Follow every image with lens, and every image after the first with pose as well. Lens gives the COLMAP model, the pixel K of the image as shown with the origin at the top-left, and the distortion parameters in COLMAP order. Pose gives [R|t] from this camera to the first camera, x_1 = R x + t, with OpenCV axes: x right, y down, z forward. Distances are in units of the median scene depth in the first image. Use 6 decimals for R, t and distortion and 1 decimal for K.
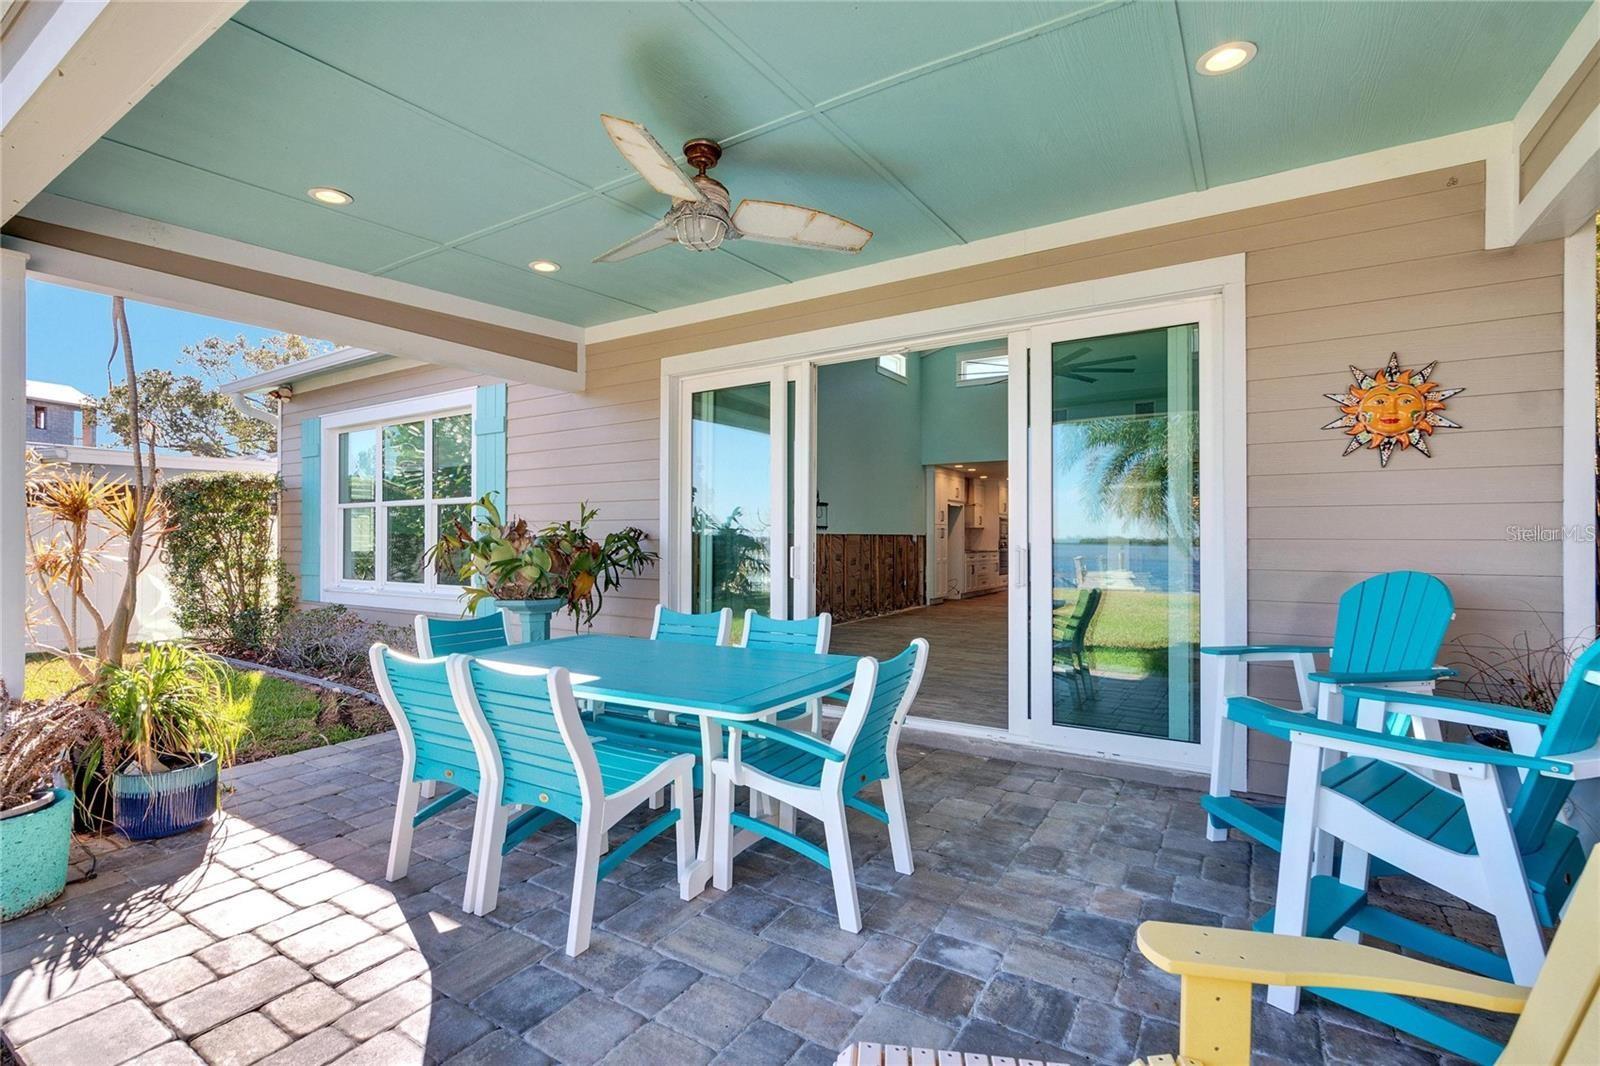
lens RADIAL K [[726.0, 0, 794.2], [0, 726.0, 538.5], [0, 0, 1]] dist [-0.002387, -0.000277]
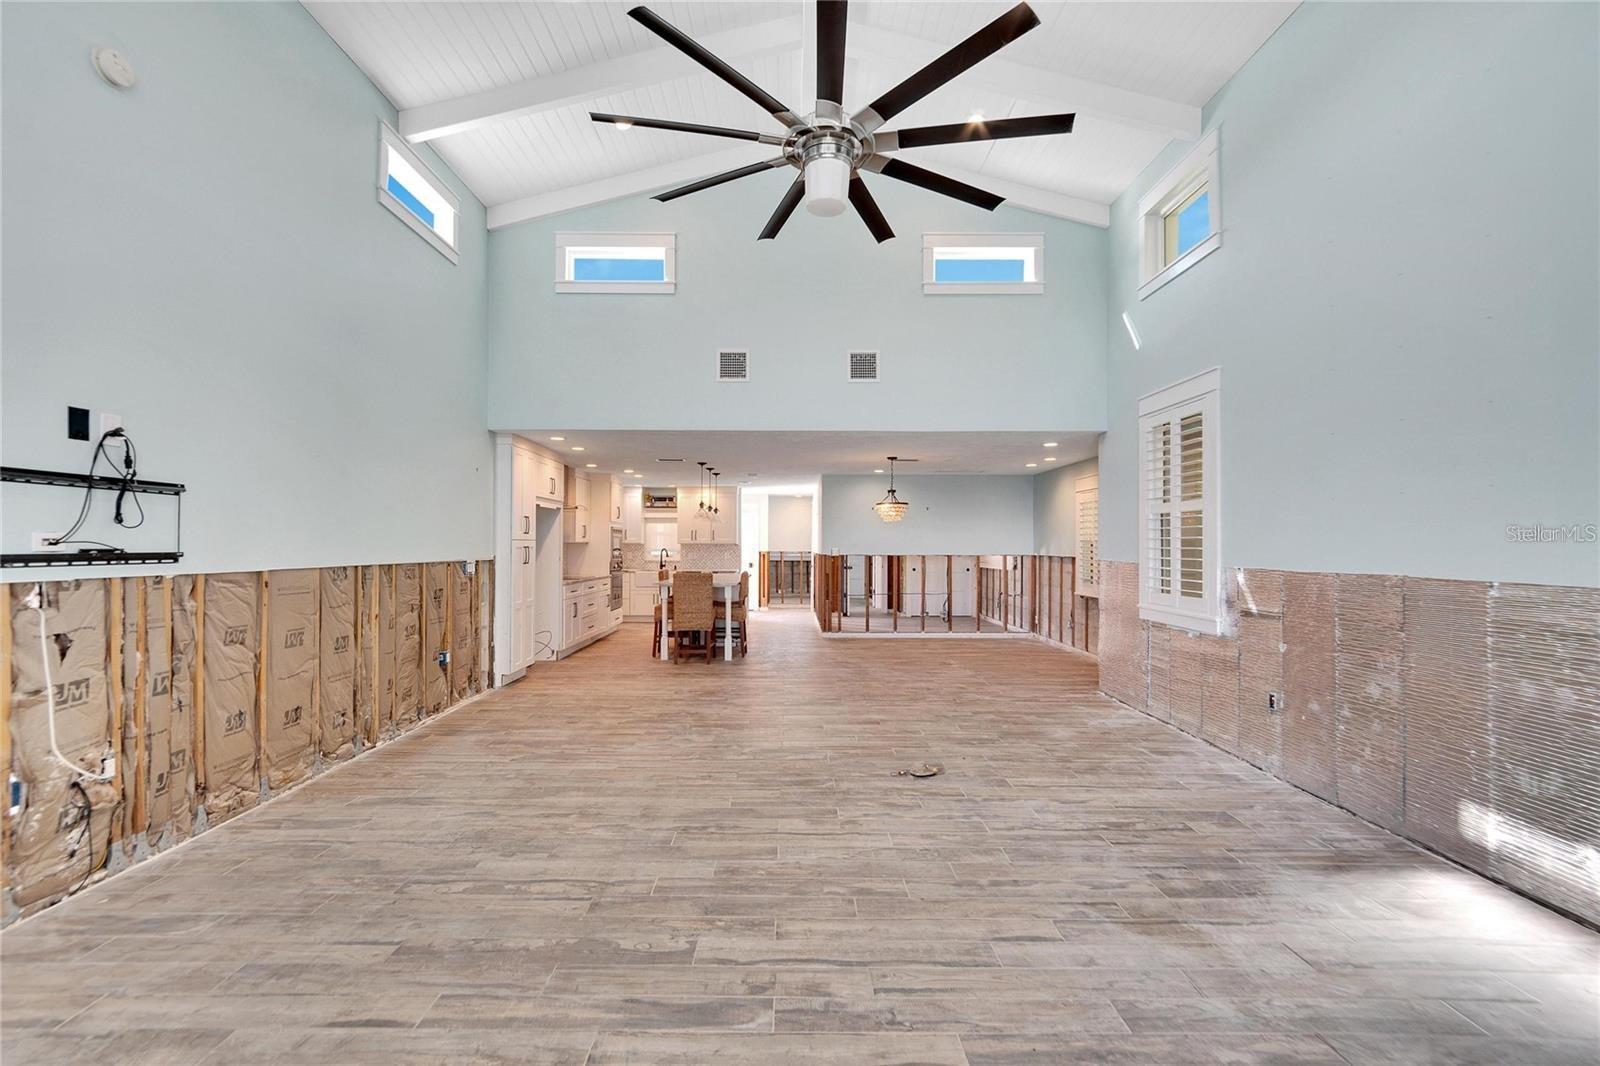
lens RADIAL K [[705.8, 0, 788.8], [0, 705.8, 536.3], [0, 0, 1]] dist [-0.002716, 0.000286]
pose [[0.845237, 0.009312, 0.534311, 0.174571], [-0.003759, 0.999927, -0.011480, -0.034215], [-0.534379, 0.007694, 0.845210, 0.891198]]
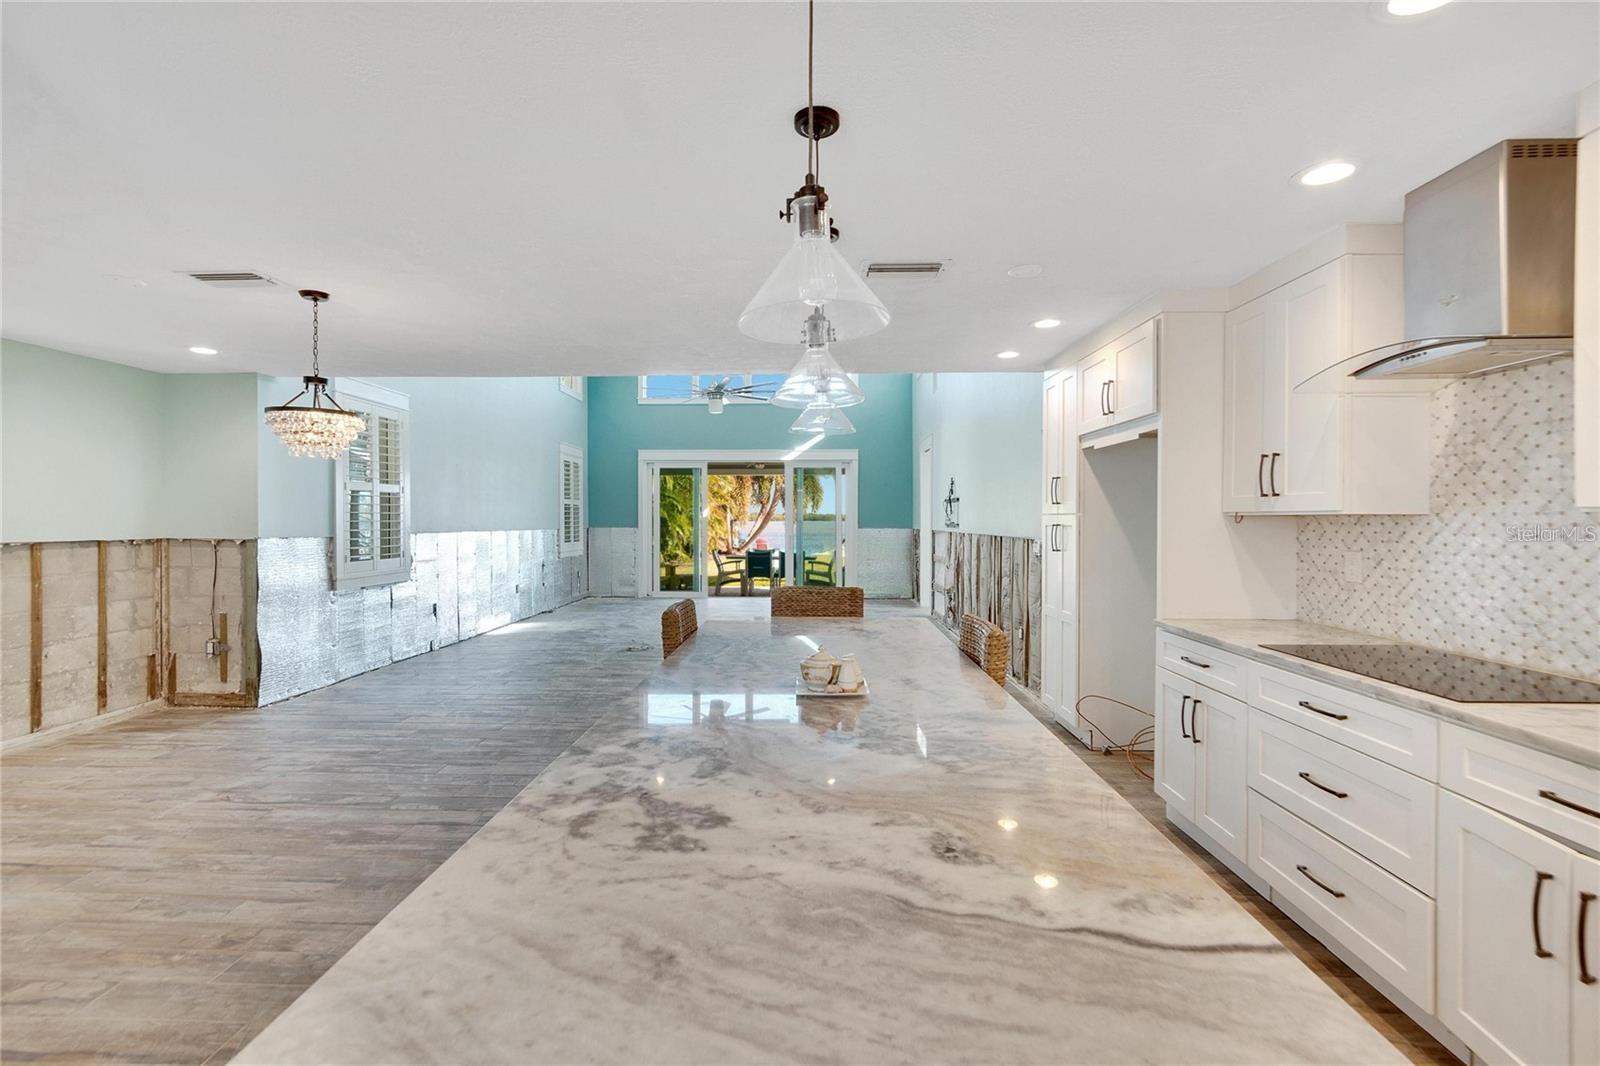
lens RADIAL K [[705.8, 0, 789.1], [0, 705.8, 524.6], [0, 0, 1]] dist [-0.003968, 0.000436]
pose [[-0.863737, 0.002490, -0.503937, 1.035262], [-0.000835, 0.999979, 0.006372, -0.033584], [0.503942, 0.005925, -0.863717, 2.583113]]
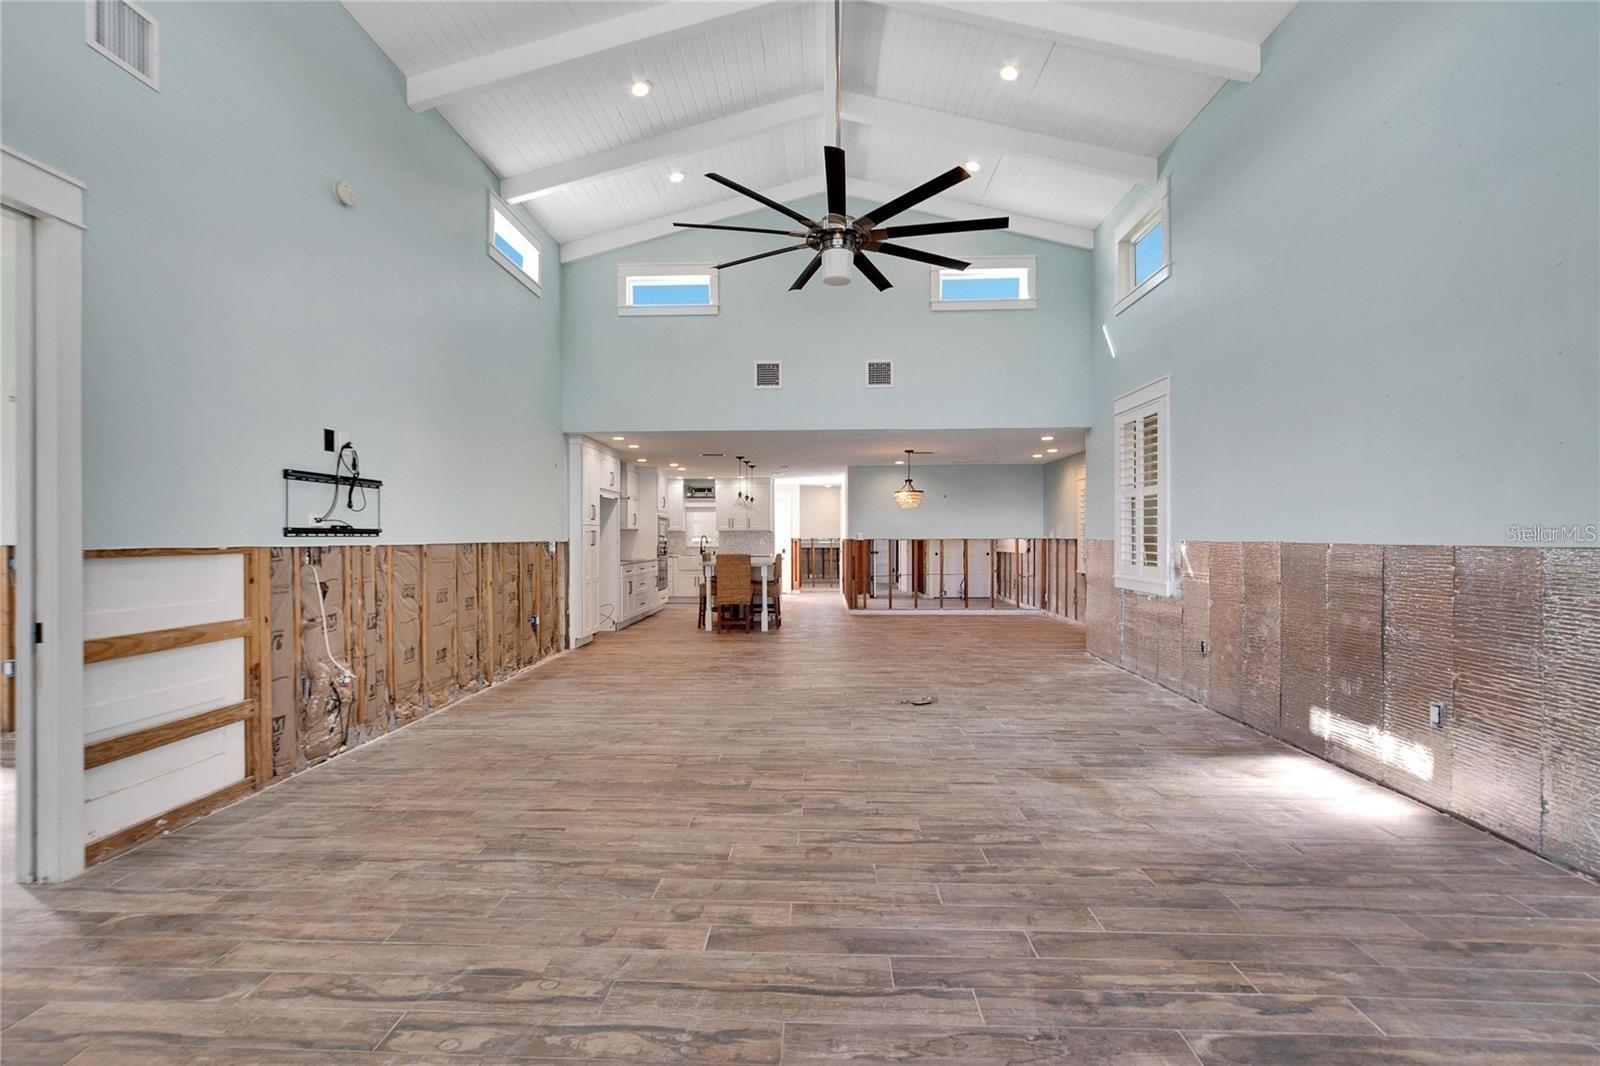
lens RADIAL K [[718.0, 0, 789.2], [0, 718.0, 537.3], [0, 0, 1]] dist [-0.003734, -0.000574]
pose [[0.868408, -0.002859, 0.495842, 0.071598], [0.002151, 0.999996, 0.001999, -0.018662], [-0.495845, -0.000669, 0.868411, 0.712096]]
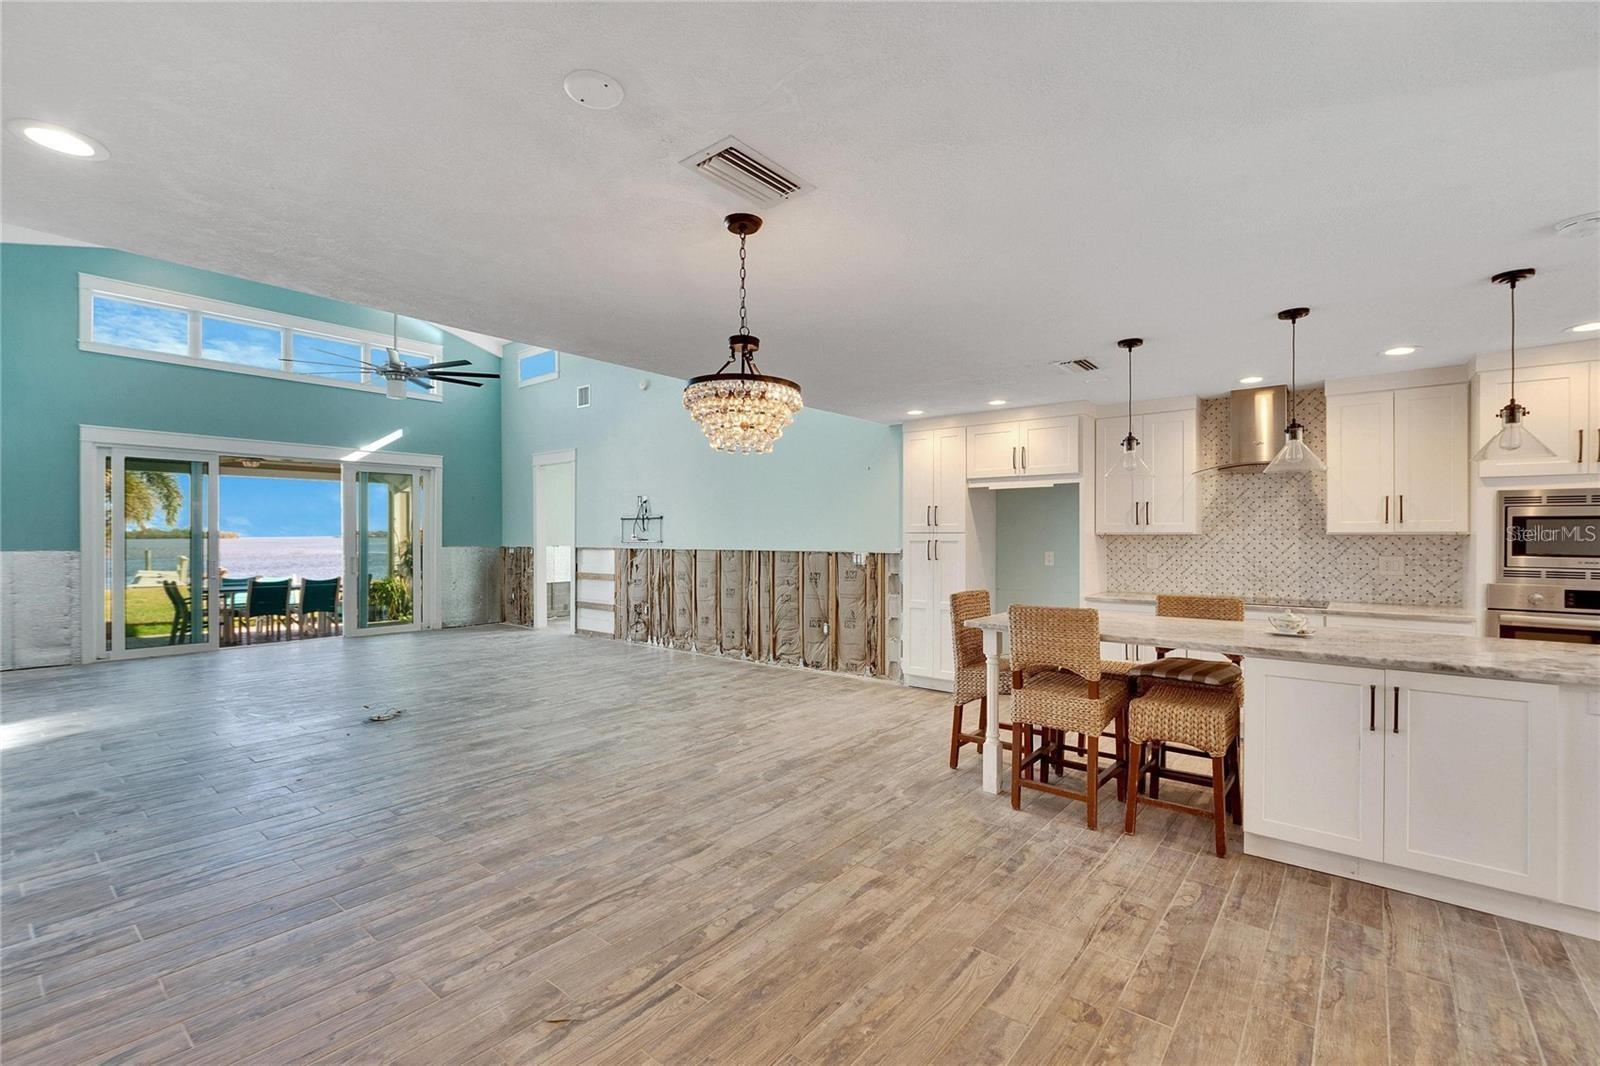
lens RADIAL K [[699.9, 0, 789.2], [0, 699.9, 537.4], [0, 0, 1]] dist [-0.007820, -0.000116]
pose [[-0.128537, 0.001143, -0.991704, 1.445571], [0.000727, 0.999999, 0.001058, -0.034837], [0.991704, -0.000585, -0.128538, 2.015540]]
